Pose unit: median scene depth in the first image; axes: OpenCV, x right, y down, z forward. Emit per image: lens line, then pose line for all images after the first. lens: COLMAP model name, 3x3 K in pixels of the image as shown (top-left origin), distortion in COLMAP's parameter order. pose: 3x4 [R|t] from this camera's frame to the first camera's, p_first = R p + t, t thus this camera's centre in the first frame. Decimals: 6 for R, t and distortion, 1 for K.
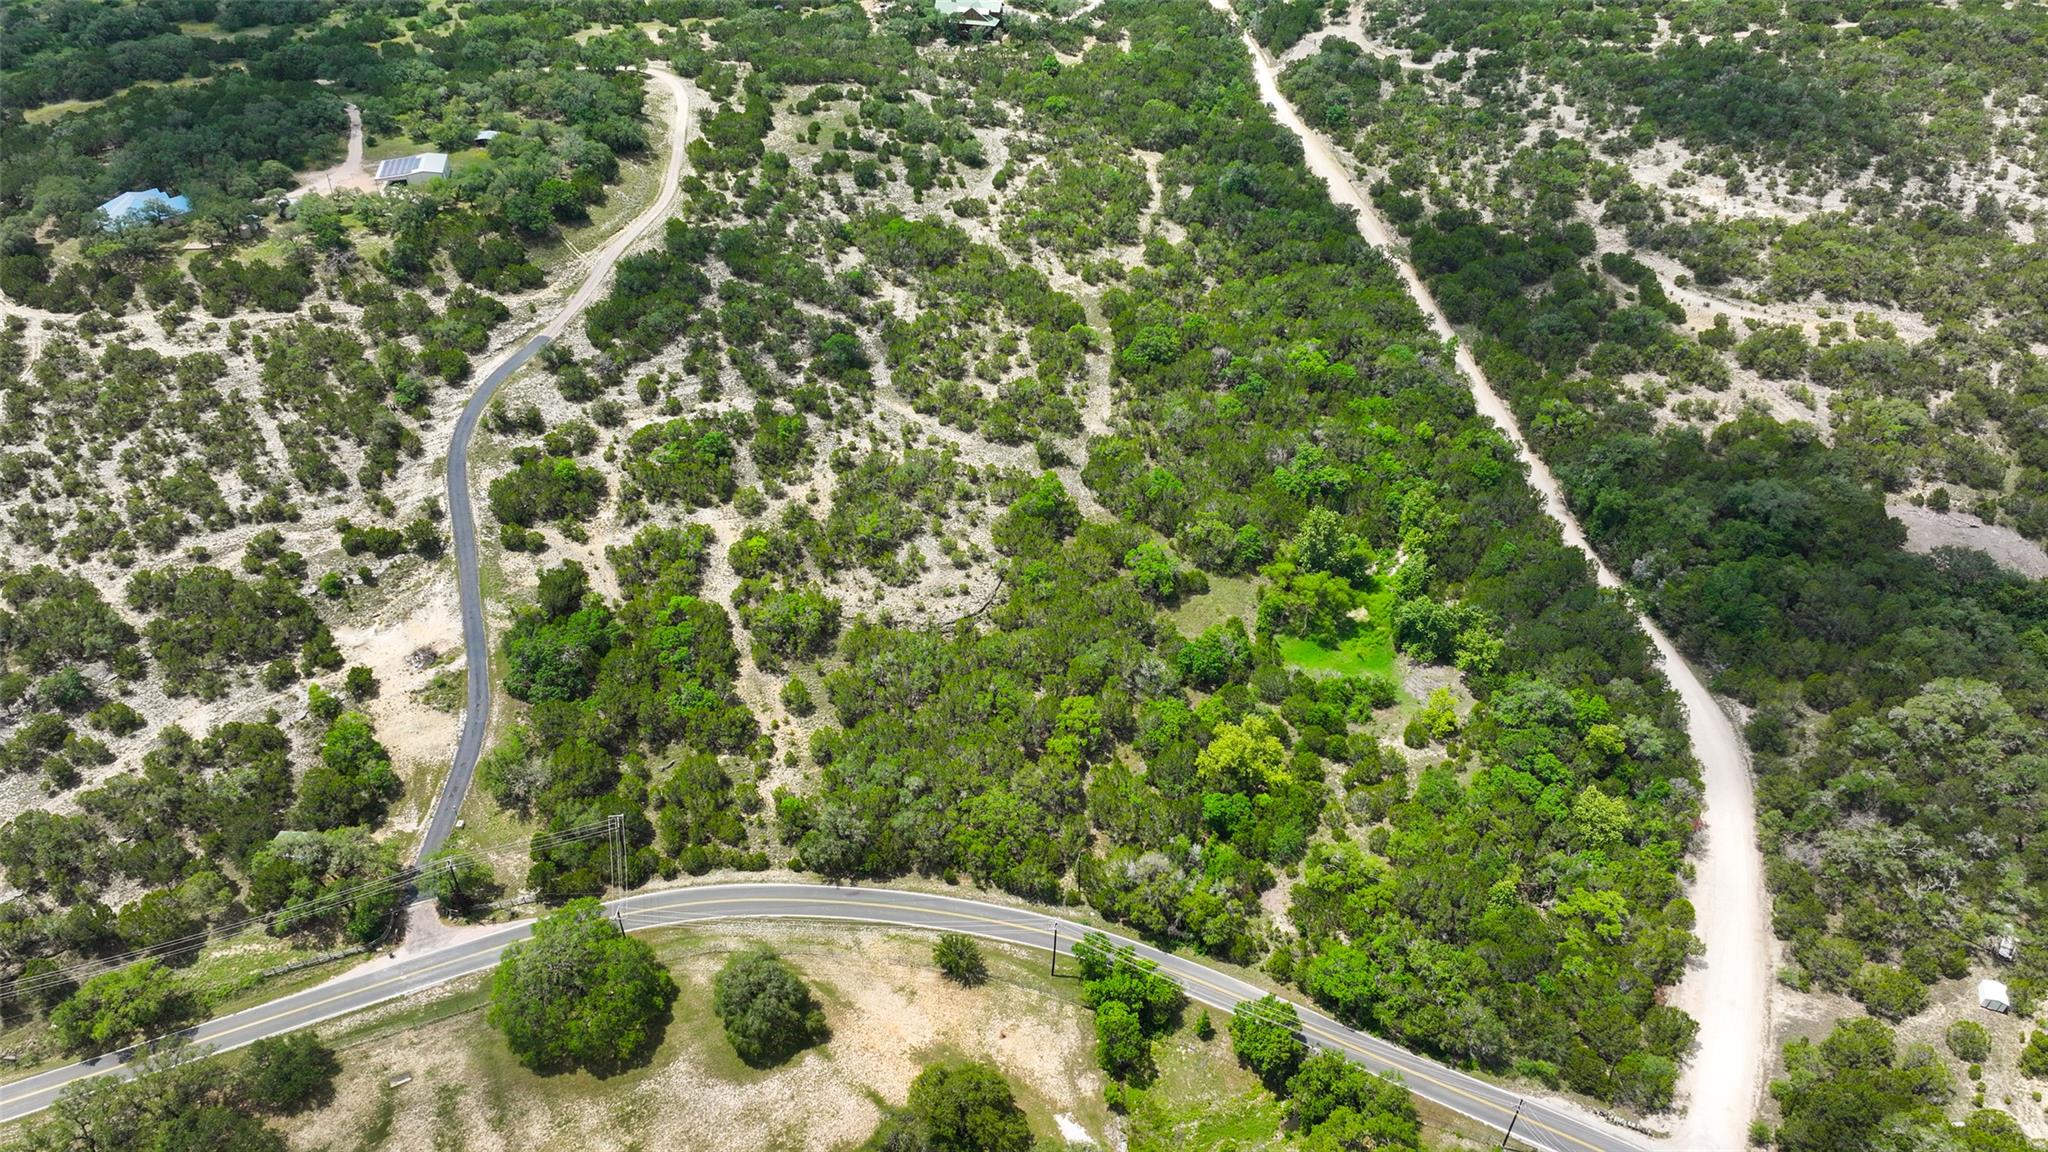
lens RADIAL K [[1433.6, 0, 1033.7], [0, 1433.6, 576.9], [0, 0, 1]] dist [-0.000011, 0.008726]
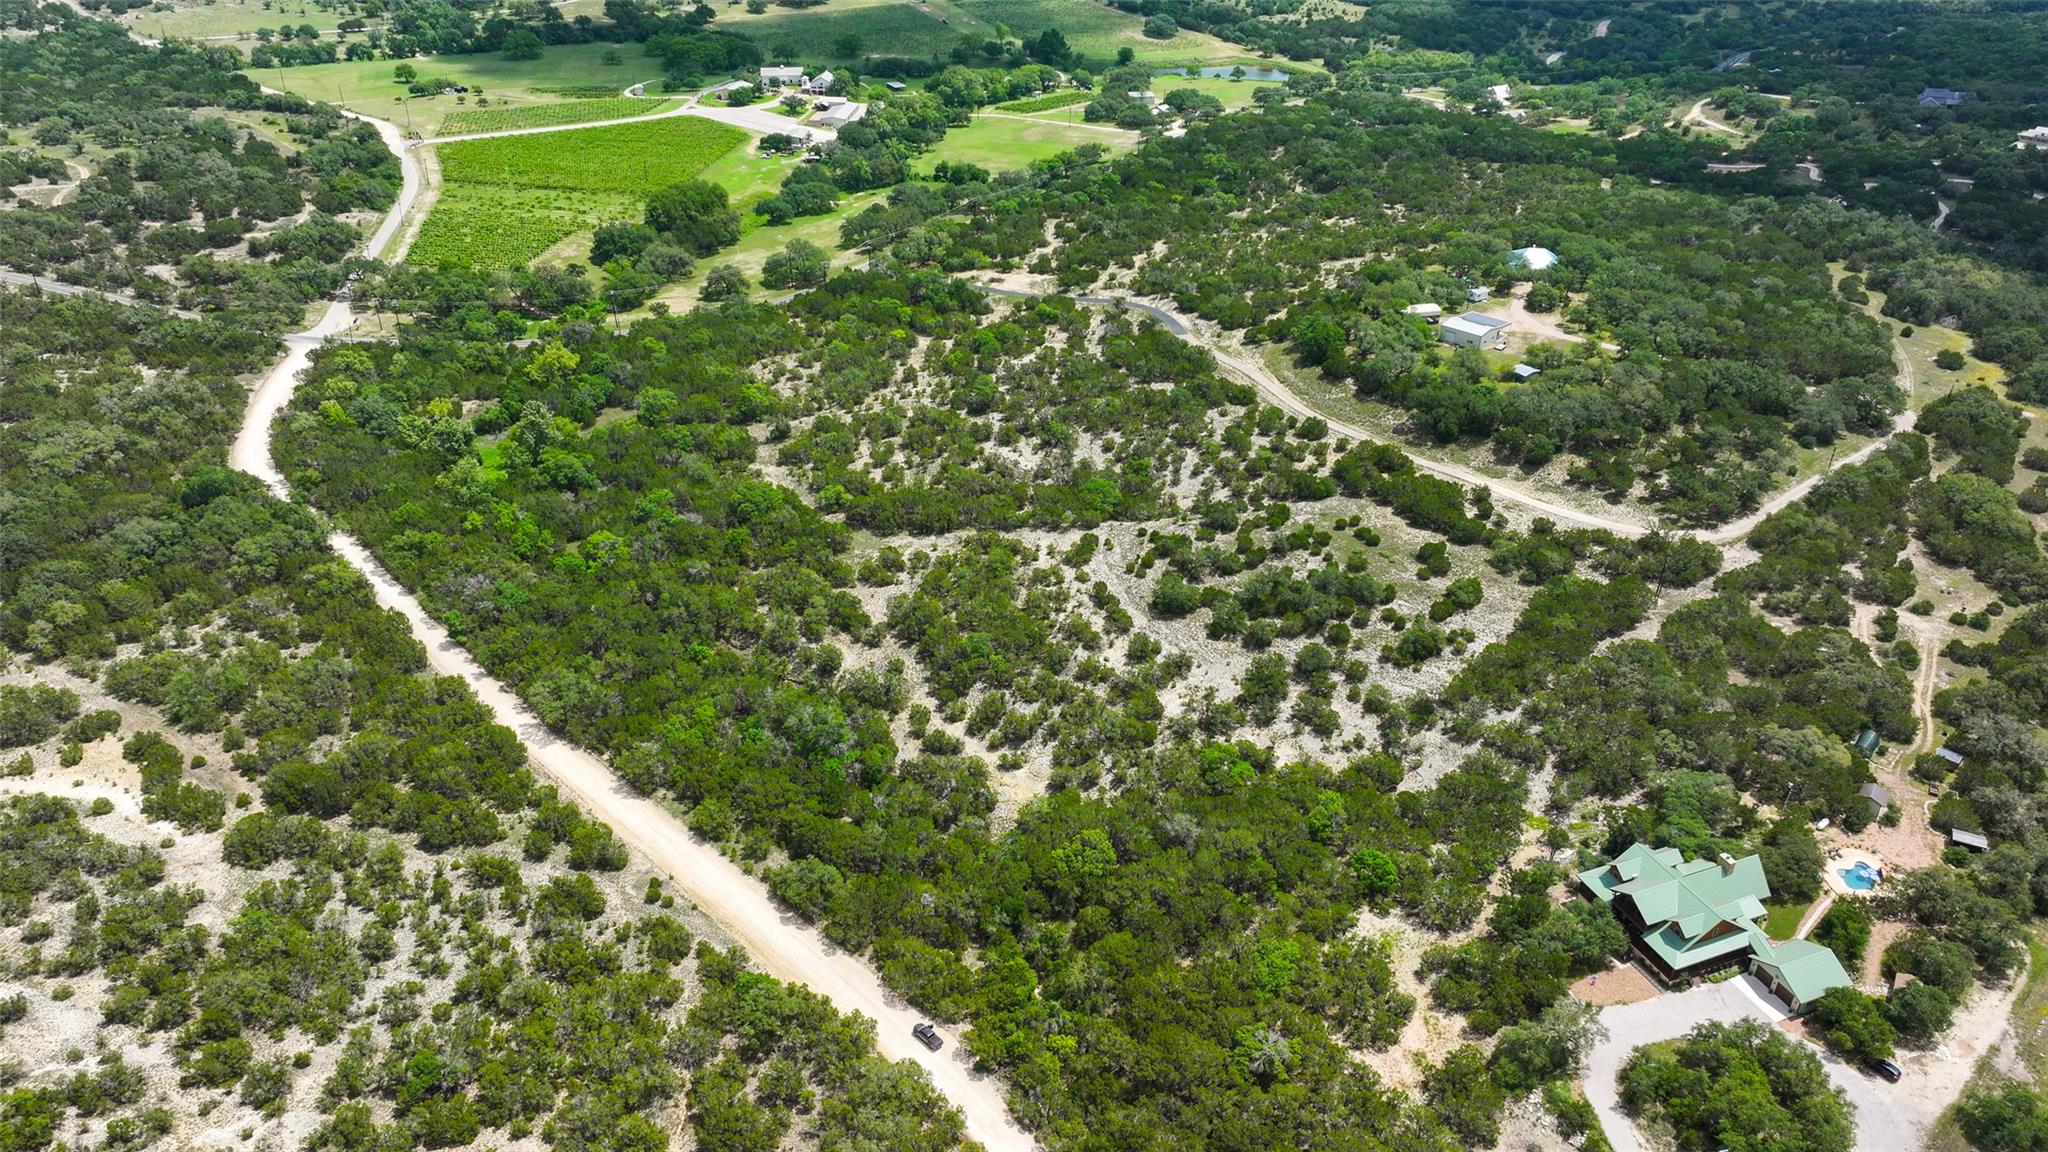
lens RADIAL K [[1433.6, 0, 1033.7], [0, 1433.6, 576.9], [0, 0, 1]] dist [-0.000011, 0.008726]
pose [[-0.823389, 0.276742, -0.495424, 0.476708], [-0.366025, 0.408155, 0.836322, -1.145172], [0.433655, 0.869956, -0.234776, 1.497862]]
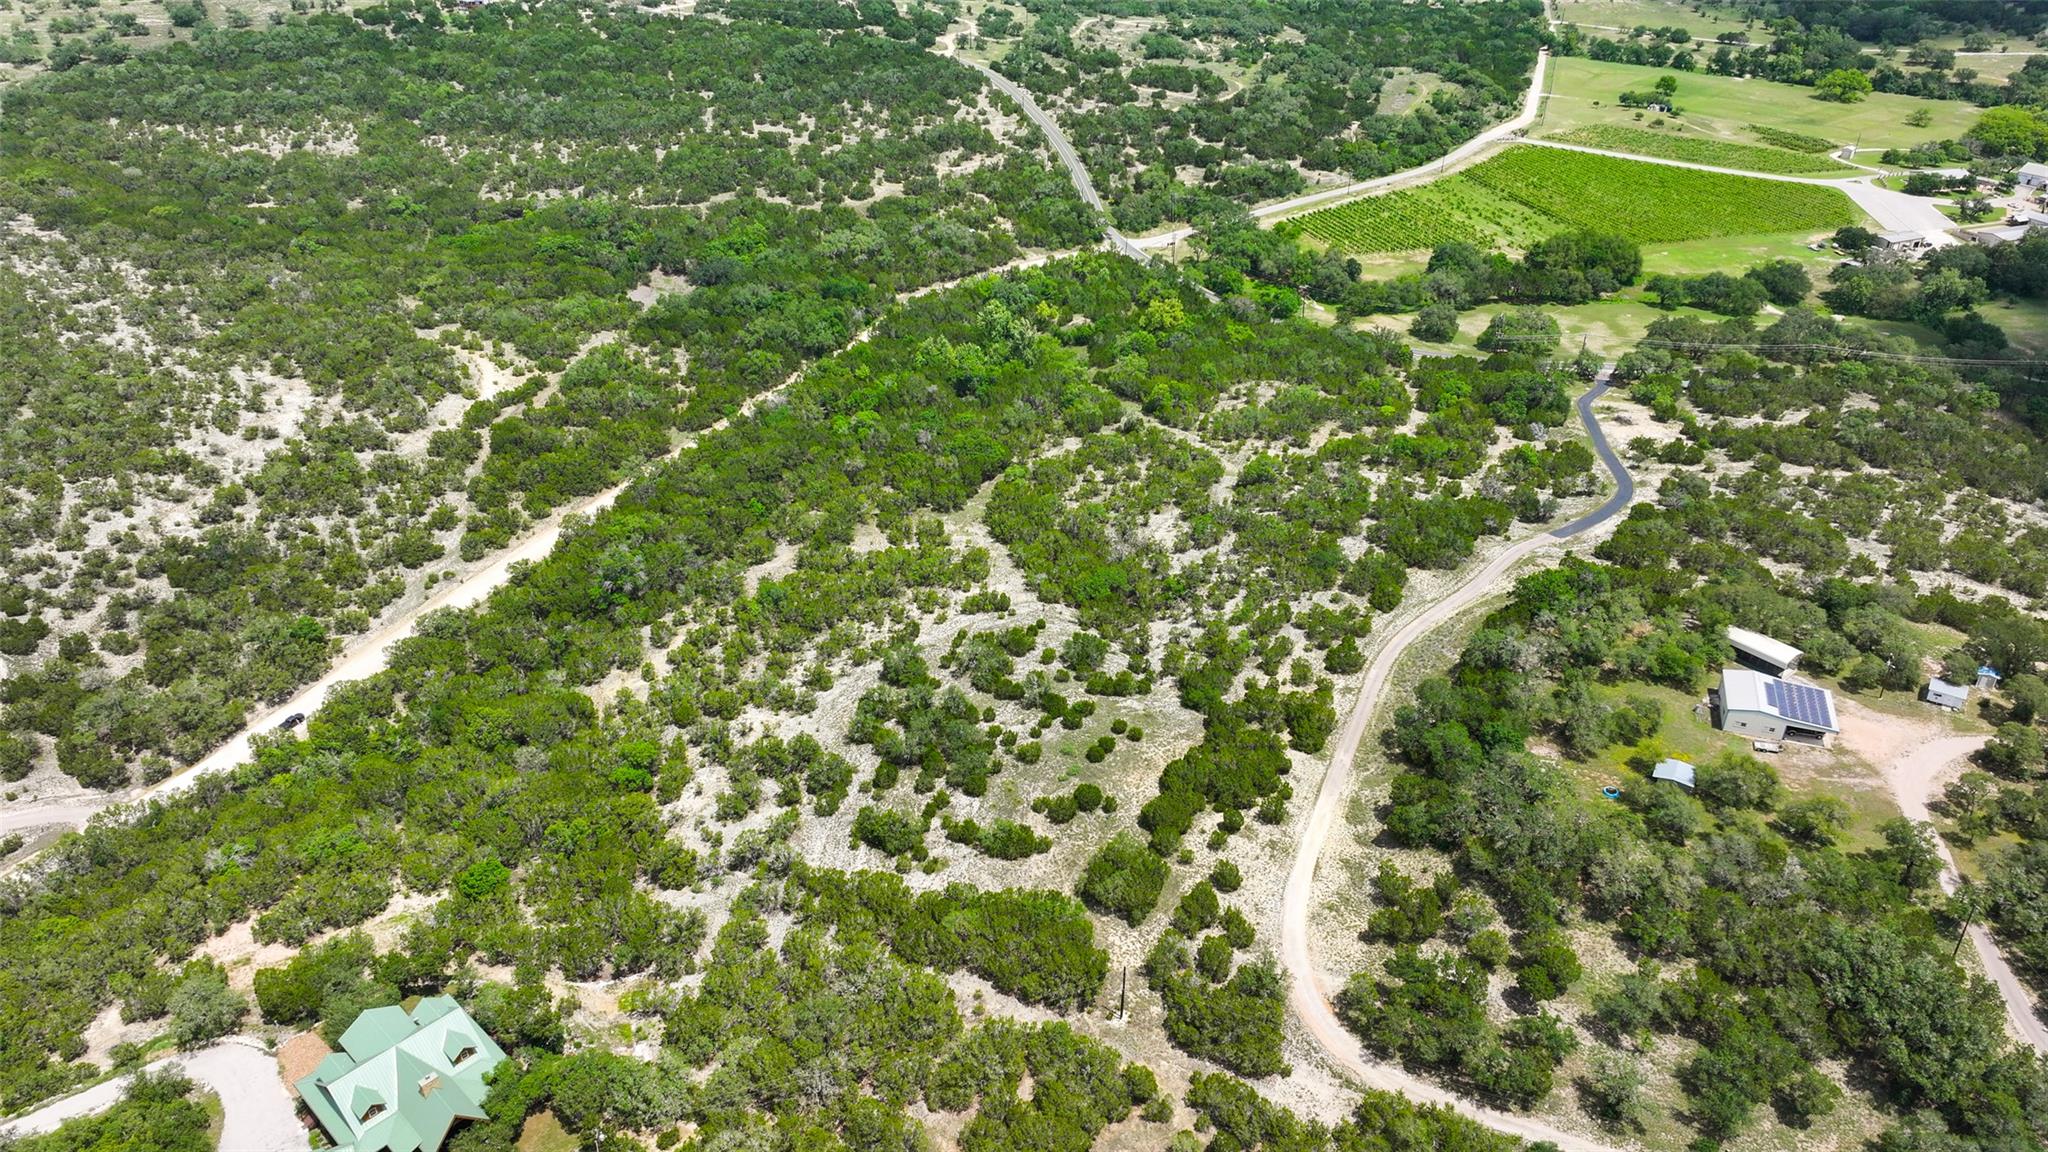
lens RADIAL K [[1433.6, 0, 1033.7], [0, 1433.6, 576.9], [0, 0, 1]] dist [-0.000011, 0.008726]
pose [[-0.864208, -0.263151, 0.428830, -0.480509], [0.309042, 0.394950, 0.865163, -1.133482], [-0.397035, 0.880208, -0.259994, 1.475740]]
